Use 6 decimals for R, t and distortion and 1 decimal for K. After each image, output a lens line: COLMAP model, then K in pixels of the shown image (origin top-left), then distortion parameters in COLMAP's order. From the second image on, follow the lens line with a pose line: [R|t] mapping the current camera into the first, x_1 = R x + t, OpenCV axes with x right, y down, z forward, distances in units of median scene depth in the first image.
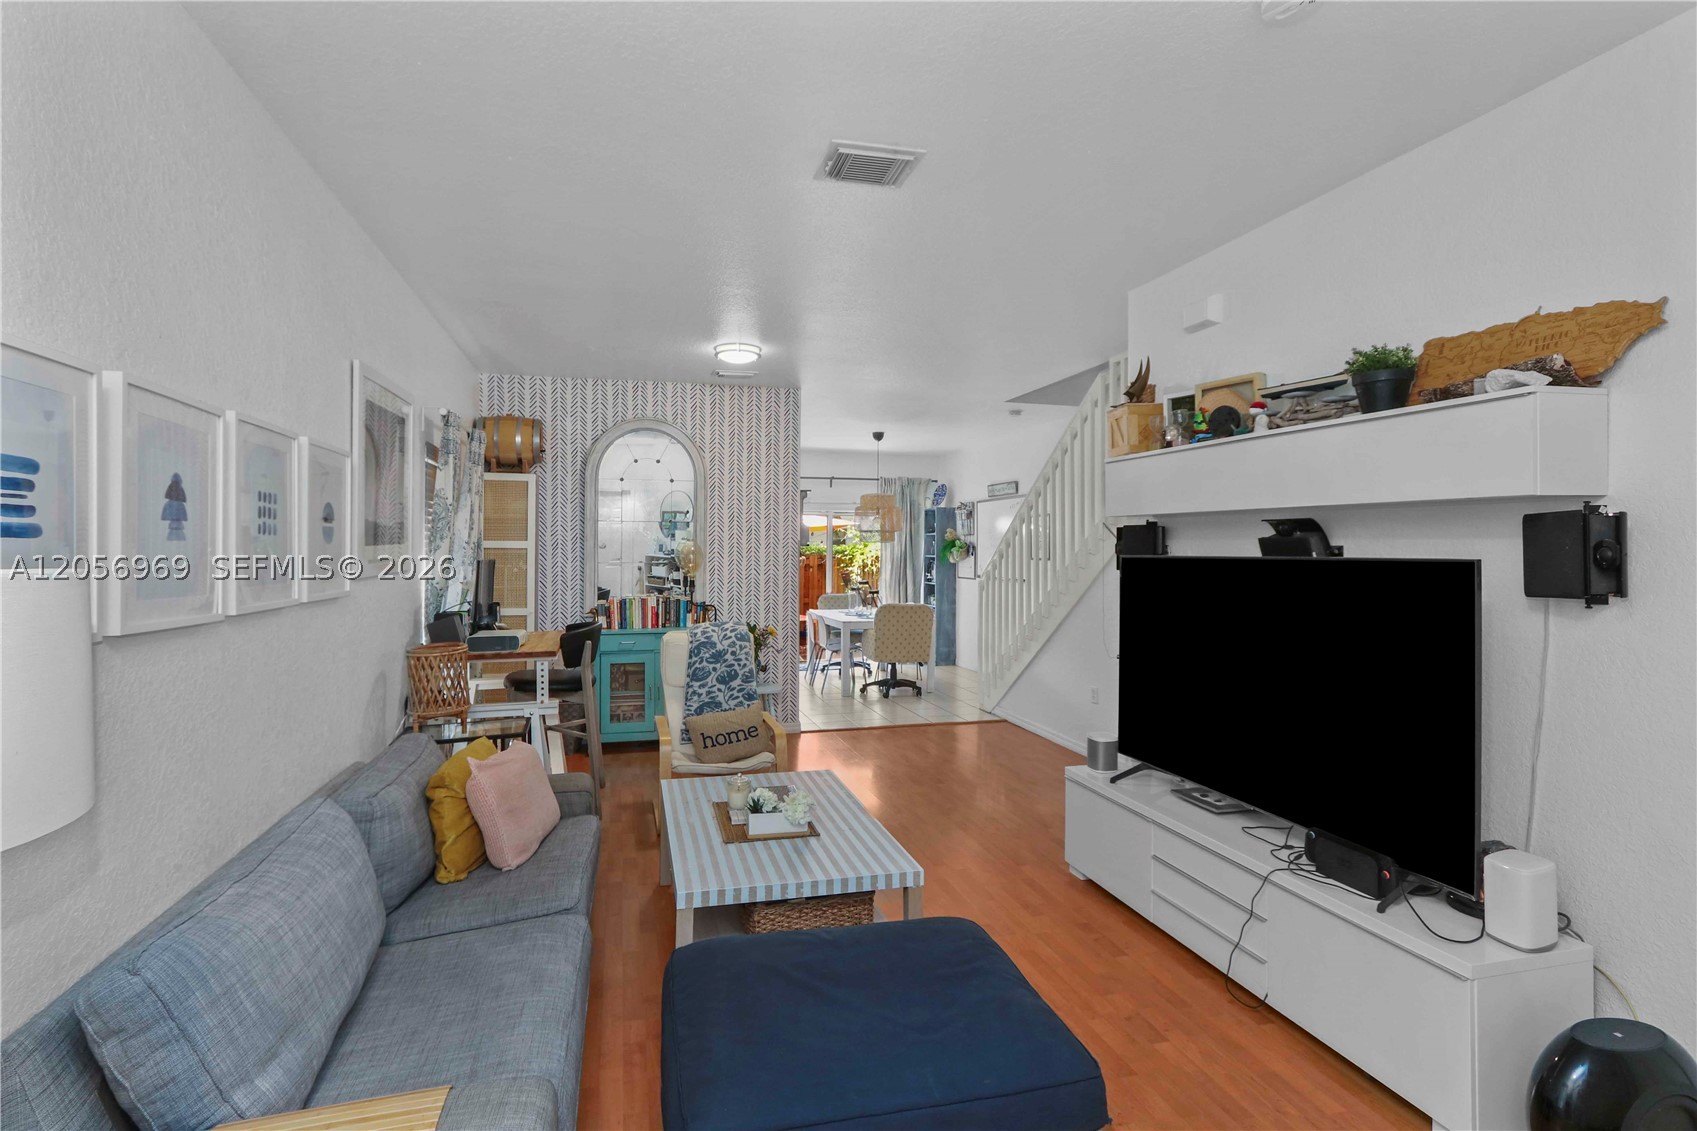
lens RADIAL K [[799.6, 0, 830.6], [0, 799.6, 548.8], [0, 0, 1]] dist [0.000690, 0.003201]
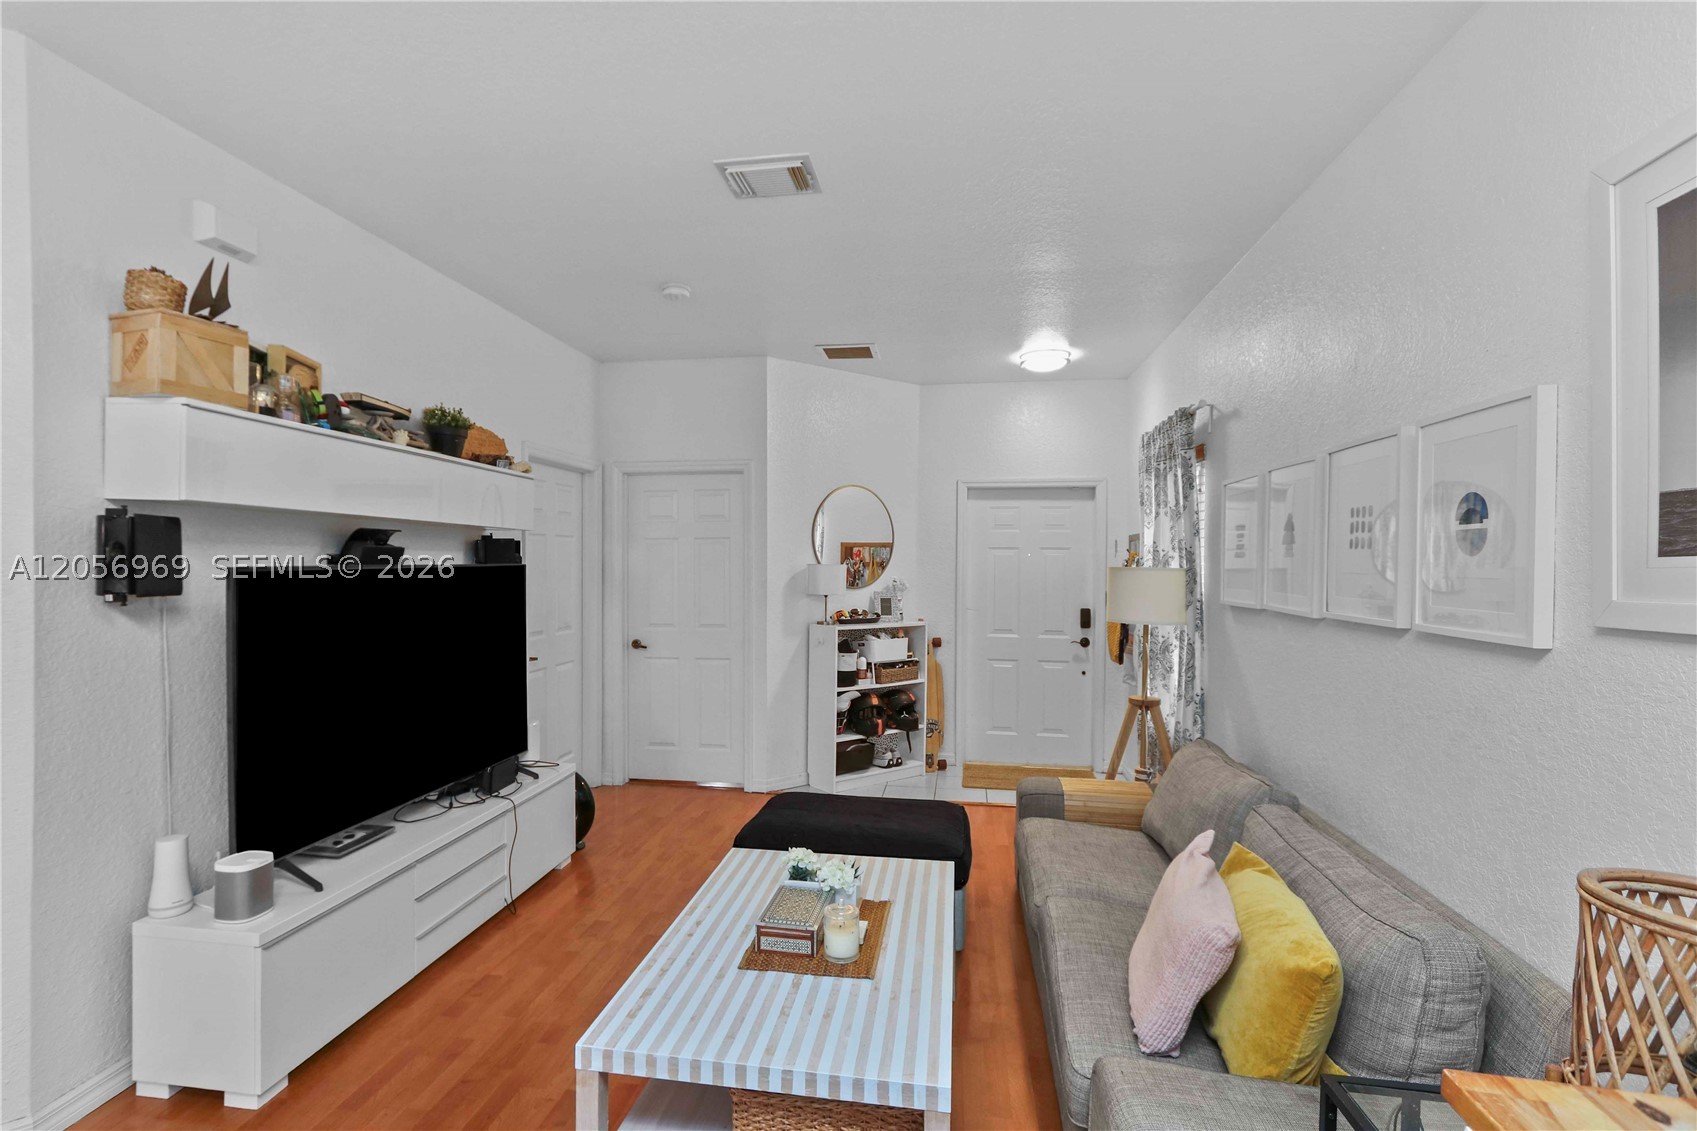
lens RADIAL K [[799.6, 0, 832.3], [0, 799.6, 568.2], [0, 0, 1]] dist [0.000690, 0.003201]
pose [[-0.921015, -0.010702, 0.389381, -0.401667], [-0.007171, 0.999919, 0.010521, 0.000163], [-0.389462, 0.006898, -0.921017, 1.789138]]
